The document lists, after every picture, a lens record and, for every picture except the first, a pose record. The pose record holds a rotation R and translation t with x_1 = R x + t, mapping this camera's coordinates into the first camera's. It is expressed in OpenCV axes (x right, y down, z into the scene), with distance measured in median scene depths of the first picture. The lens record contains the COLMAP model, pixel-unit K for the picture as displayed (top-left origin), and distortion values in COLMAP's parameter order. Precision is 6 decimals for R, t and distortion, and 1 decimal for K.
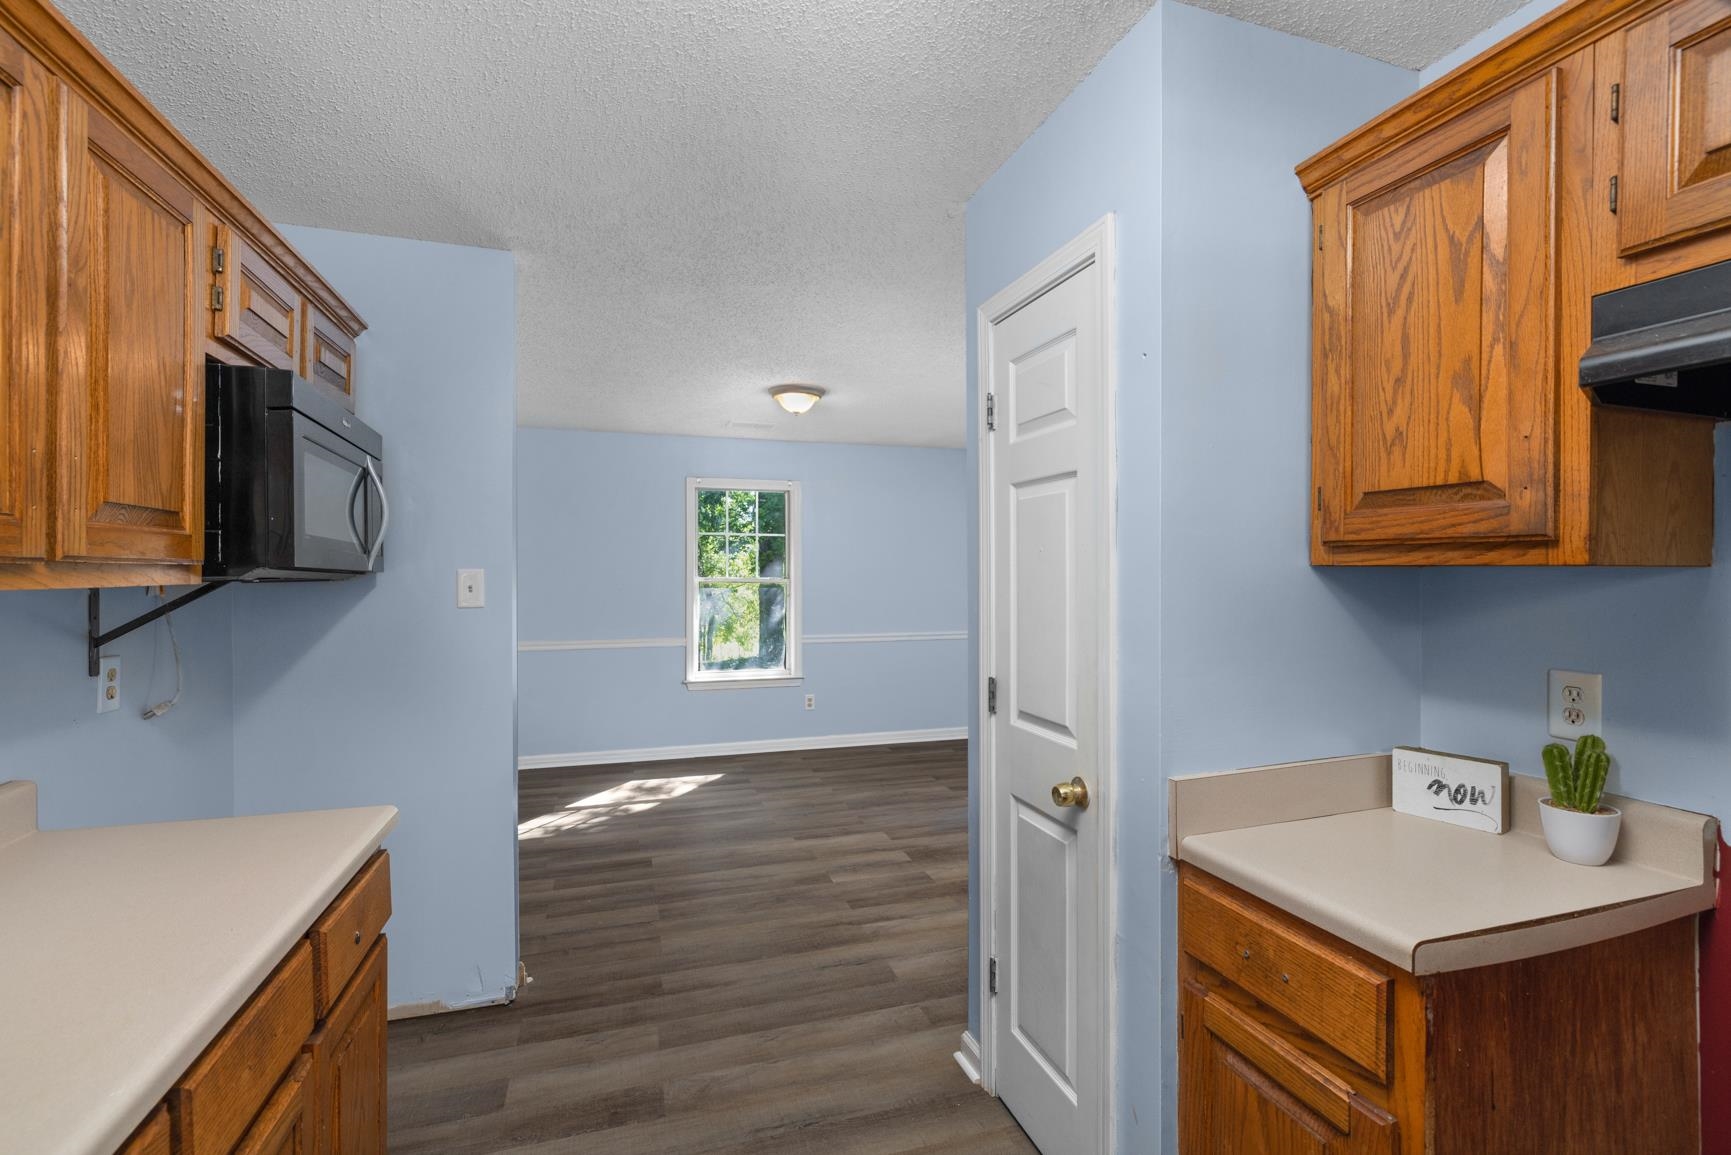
lens RADIAL K [[786.8, 0, 867.9], [0, 786.8, 573.8], [0, 0, 1]] dist [-0.002335, -0.000049]
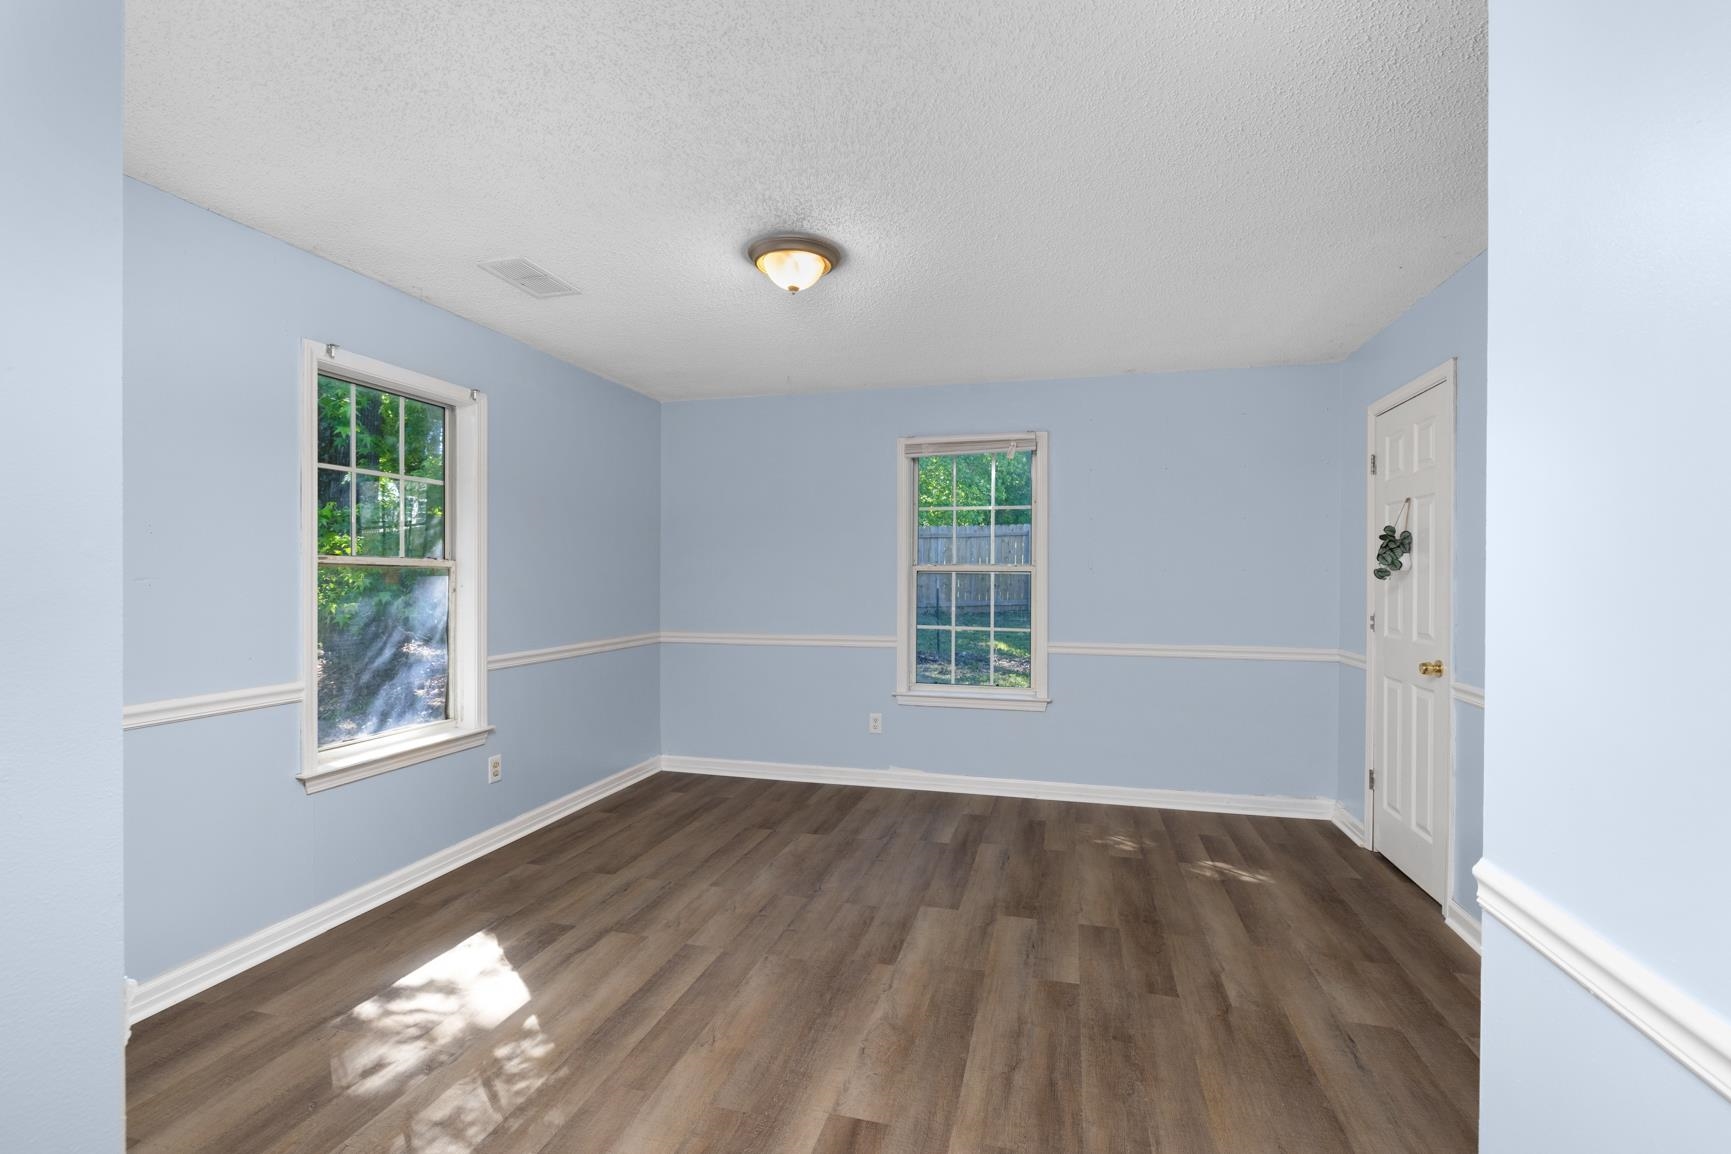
lens RADIAL K [[786.8, 0, 867.9], [0, 786.8, 573.3], [0, 0, 1]] dist [-0.002335, -0.000049]
pose [[0.535525, 0.000169, 0.844519, -0.584707], [-0.004022, 0.999989, 0.002350, 0.021377], [-0.844510, -0.004655, 0.535520, 0.626671]]
